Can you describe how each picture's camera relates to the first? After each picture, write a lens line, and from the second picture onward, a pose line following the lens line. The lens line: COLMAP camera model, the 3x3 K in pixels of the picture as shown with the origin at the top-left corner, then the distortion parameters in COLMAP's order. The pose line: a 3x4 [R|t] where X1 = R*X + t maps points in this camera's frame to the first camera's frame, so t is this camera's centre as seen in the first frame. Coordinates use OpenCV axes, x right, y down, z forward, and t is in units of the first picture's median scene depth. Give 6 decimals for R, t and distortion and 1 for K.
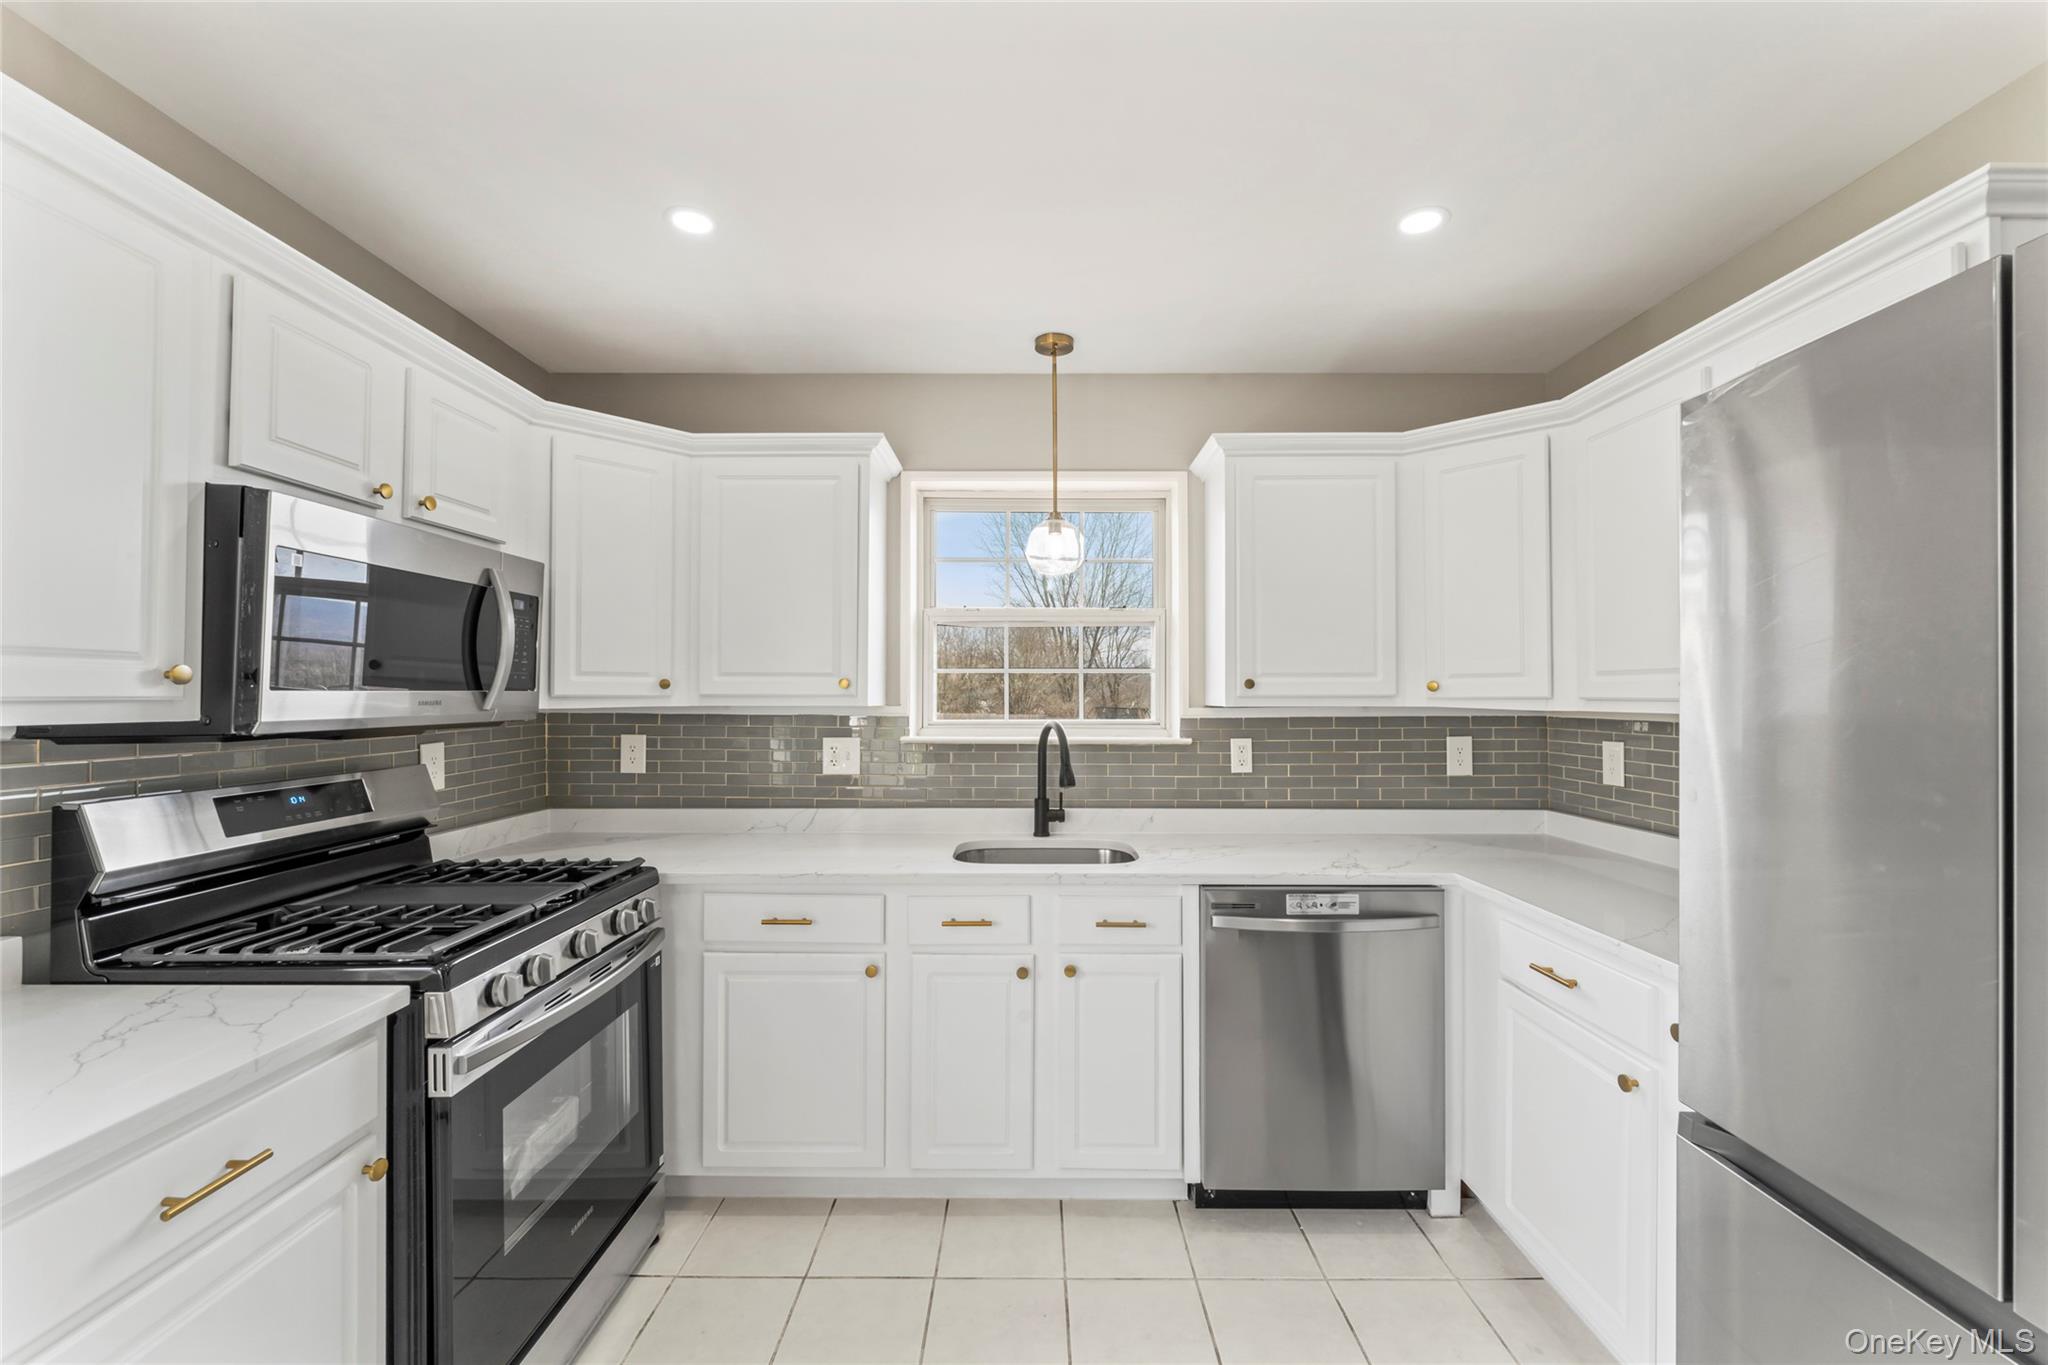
lens RADIAL K [[824.9, 0, 1021.7], [0, 824.9, 687.6], [0, 0, 1]] dist [0.000396, -0.000118]
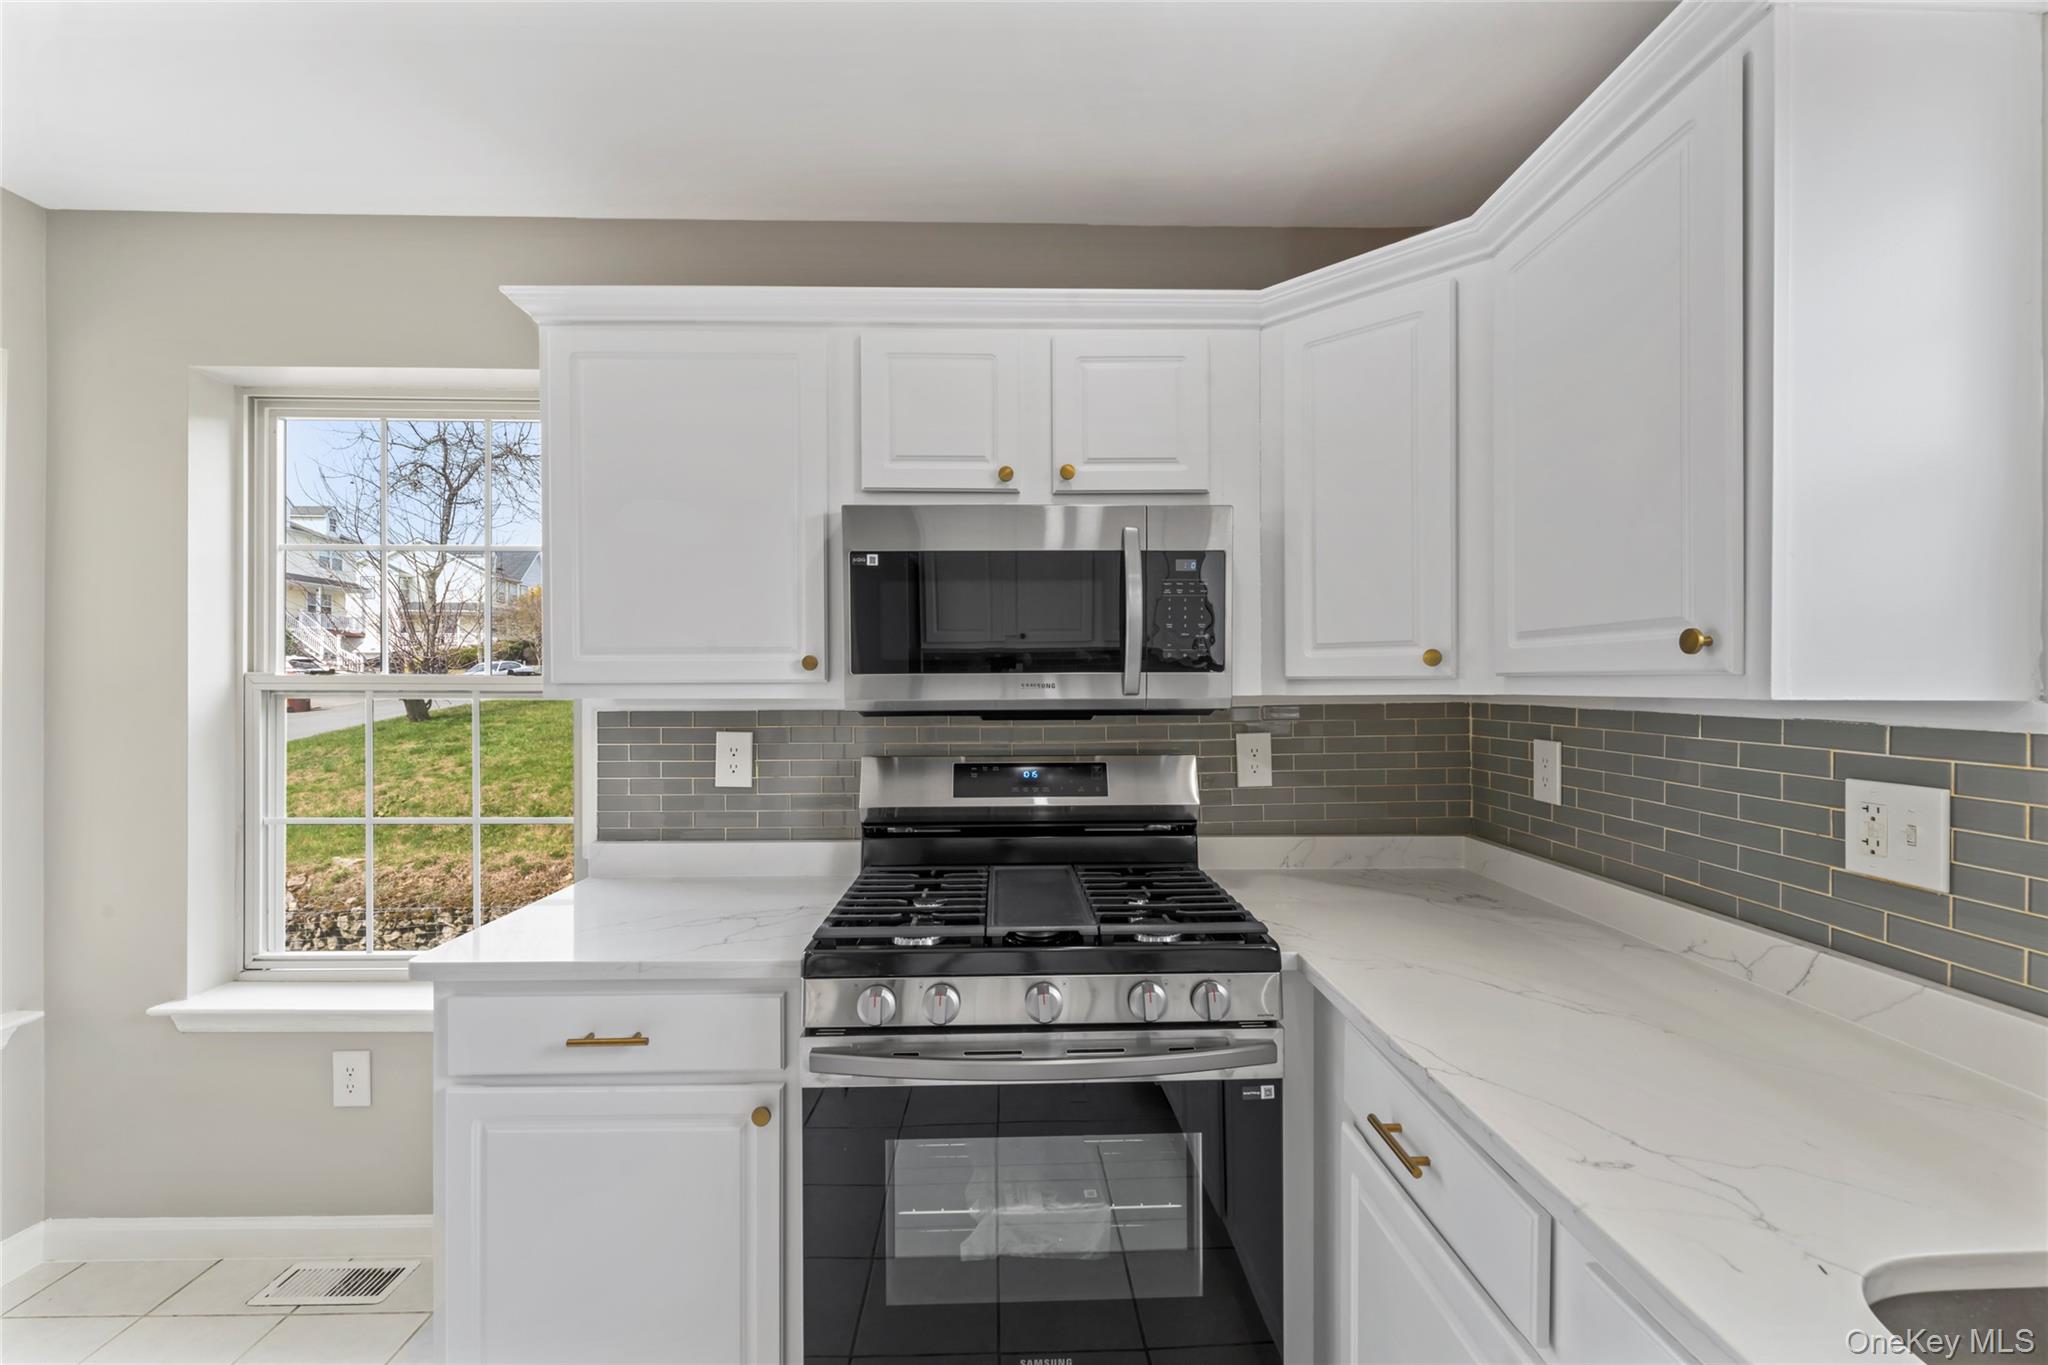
lens RADIAL K [[872.2, 0, 1024.0], [0, 872.2, 682.5], [0, 0, 1]] dist [0.001586, 0.000303]
pose [[0.031801, -0.001671, -0.999493, 0.187708], [0.011797, 0.999930, -0.001296, 0.010630], [0.999425, -0.011750, 0.031818, 0.645197]]
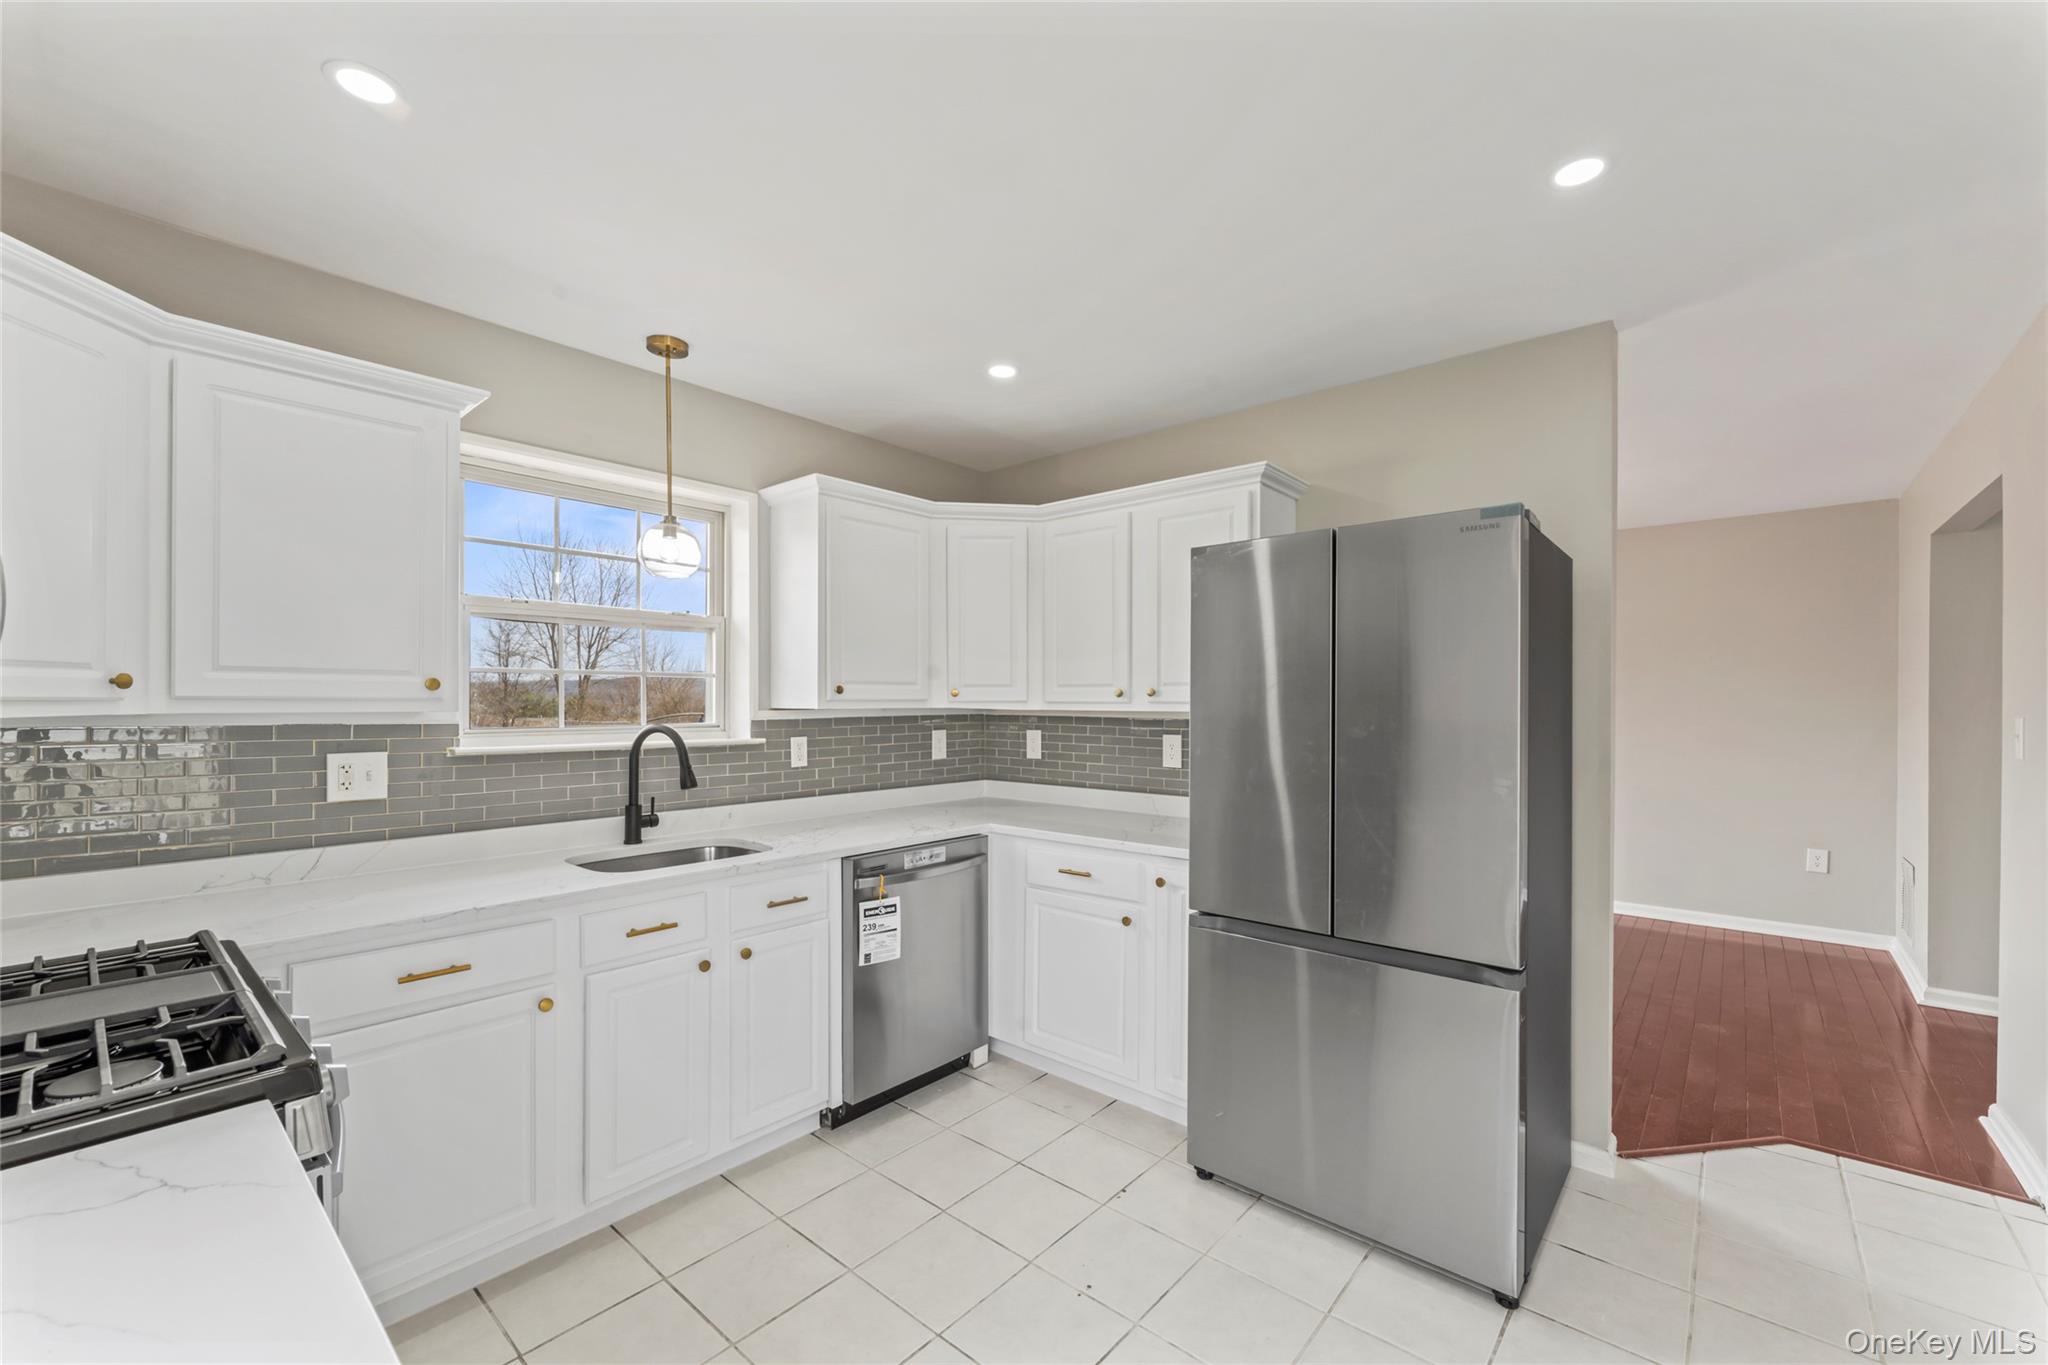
lens RADIAL K [[833.3, 0, 1026.6], [0, 833.3, 701.8], [0, 0, 1]] dist [0.000836, -0.000028]
pose [[0.649585, -0.000896, 0.760289, -0.446653], [-0.009427, 0.999913, 0.009232, -0.000691], [-0.760231, -0.013164, 0.649520, 0.011234]]
